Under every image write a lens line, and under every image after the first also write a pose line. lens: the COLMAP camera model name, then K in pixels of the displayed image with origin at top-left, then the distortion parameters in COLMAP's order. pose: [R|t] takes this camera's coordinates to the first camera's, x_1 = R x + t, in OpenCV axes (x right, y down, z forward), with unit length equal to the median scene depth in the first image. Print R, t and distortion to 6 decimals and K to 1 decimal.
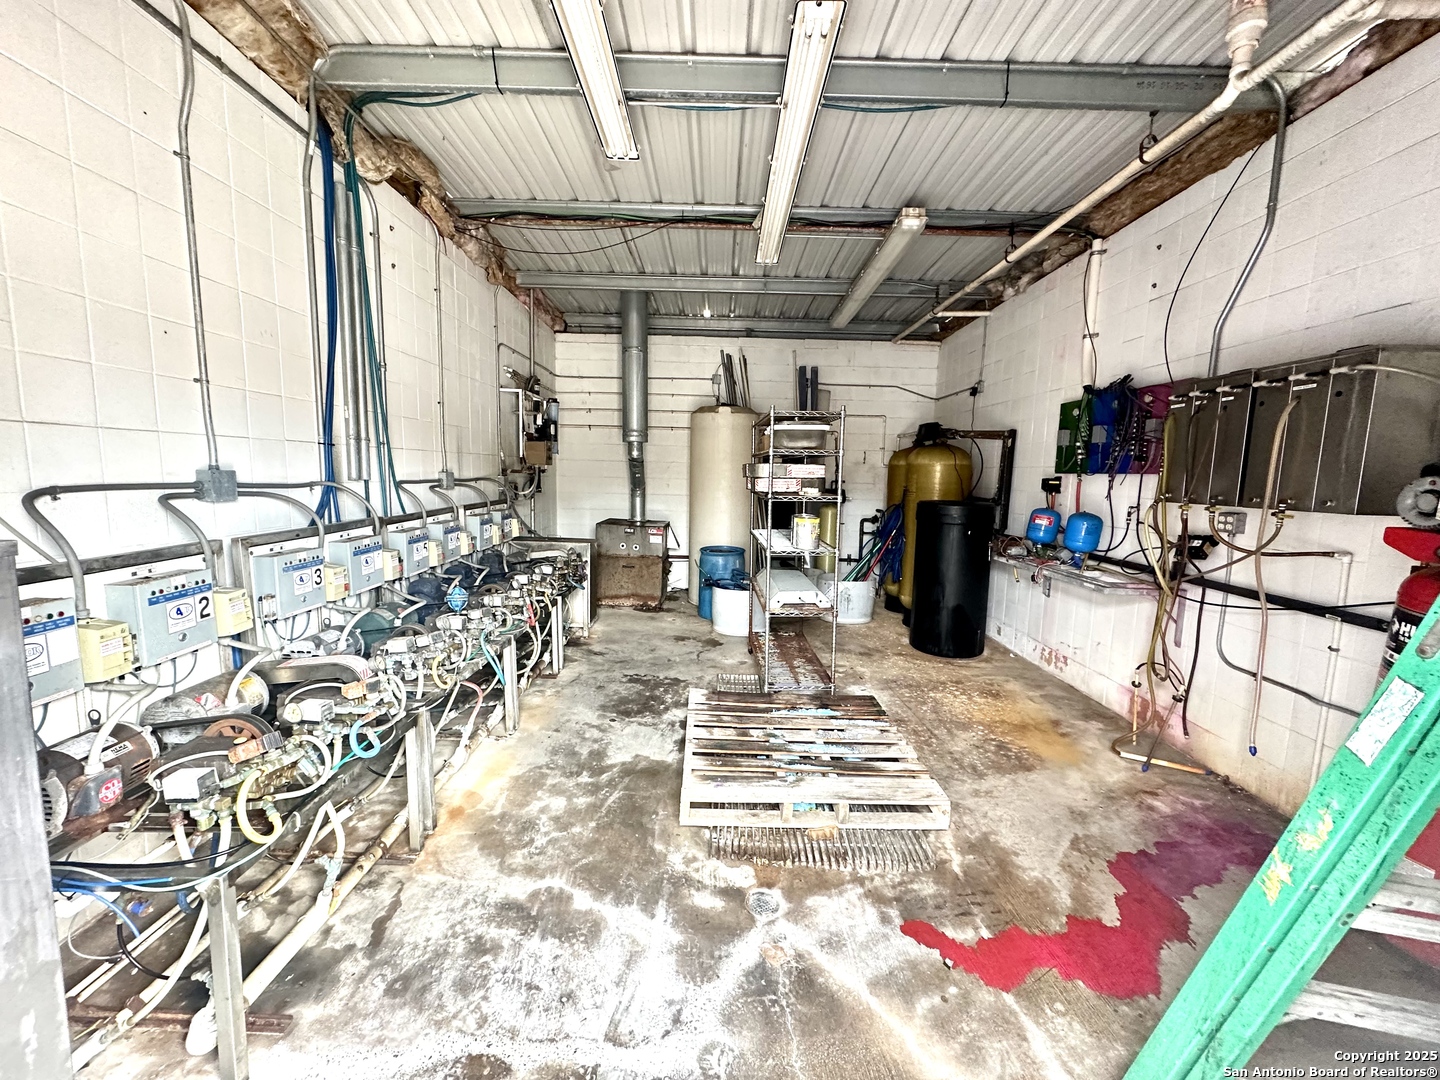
lens RADIAL K [[574.6, 0, 720.6], [0, 574.6, 539.5], [0, 0, 1]] dist [-0.001505, 0.000684]
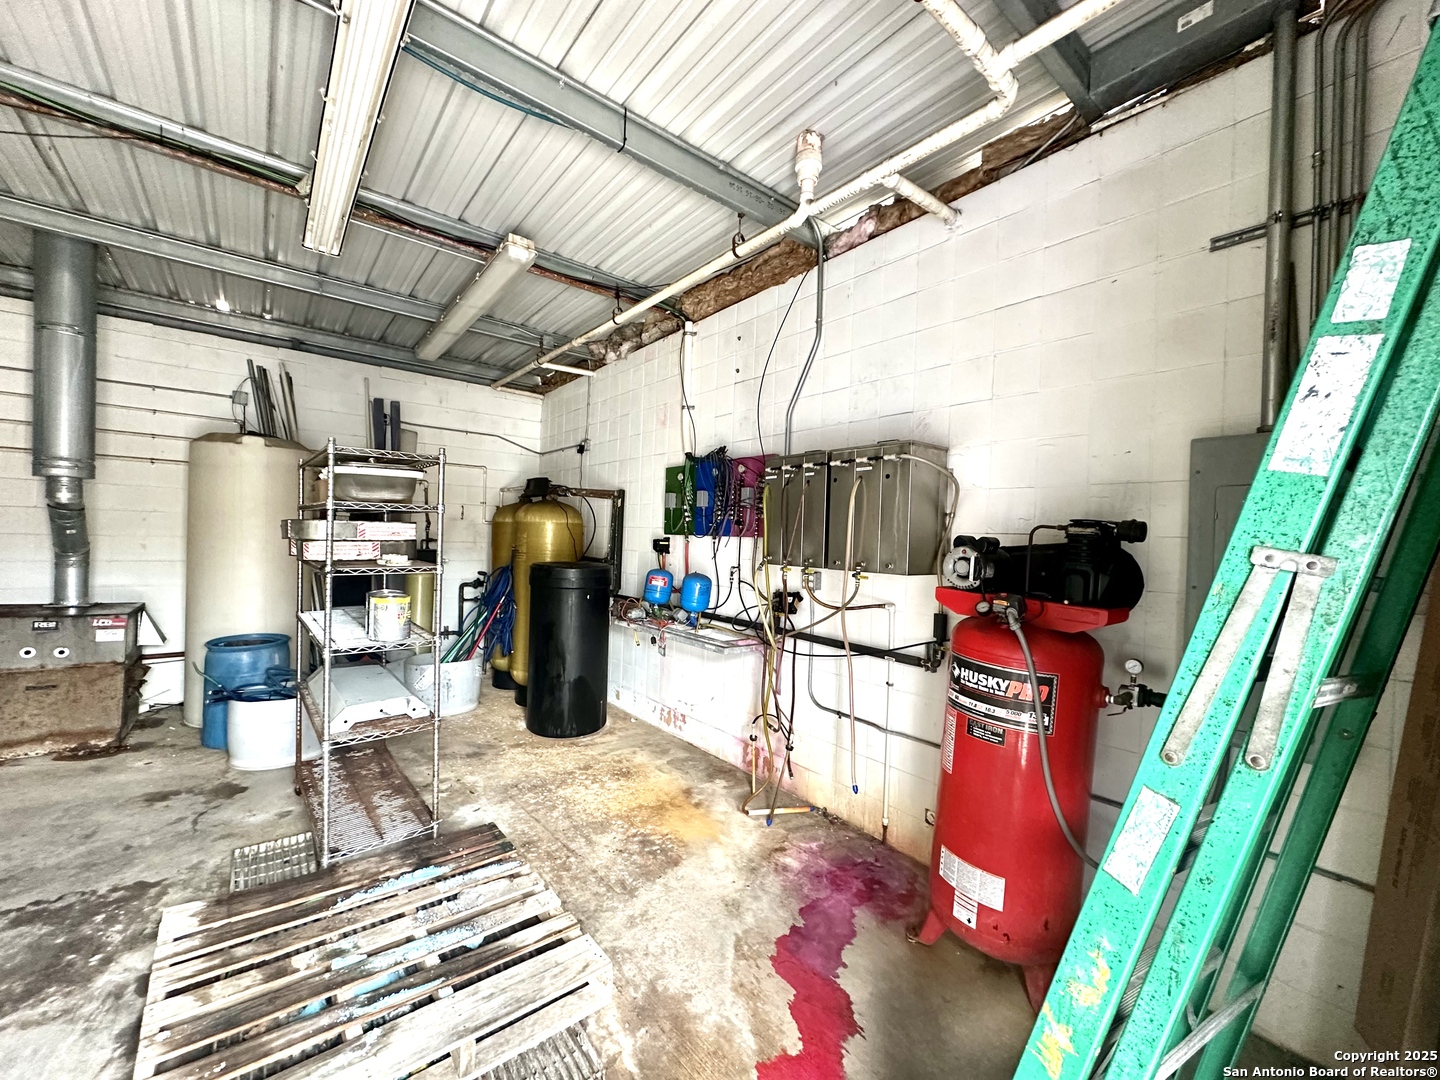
lens RADIAL K [[574.6, 0, 720.6], [0, 574.6, 539.5], [0, 0, 1]] dist [-0.001505, 0.000684]
pose [[0.779148, -0.001977, 0.626837, 0.019368], [0.060009, 0.995637, -0.071449, -0.030940], [-0.623961, 0.093285, 0.775867, 0.164104]]
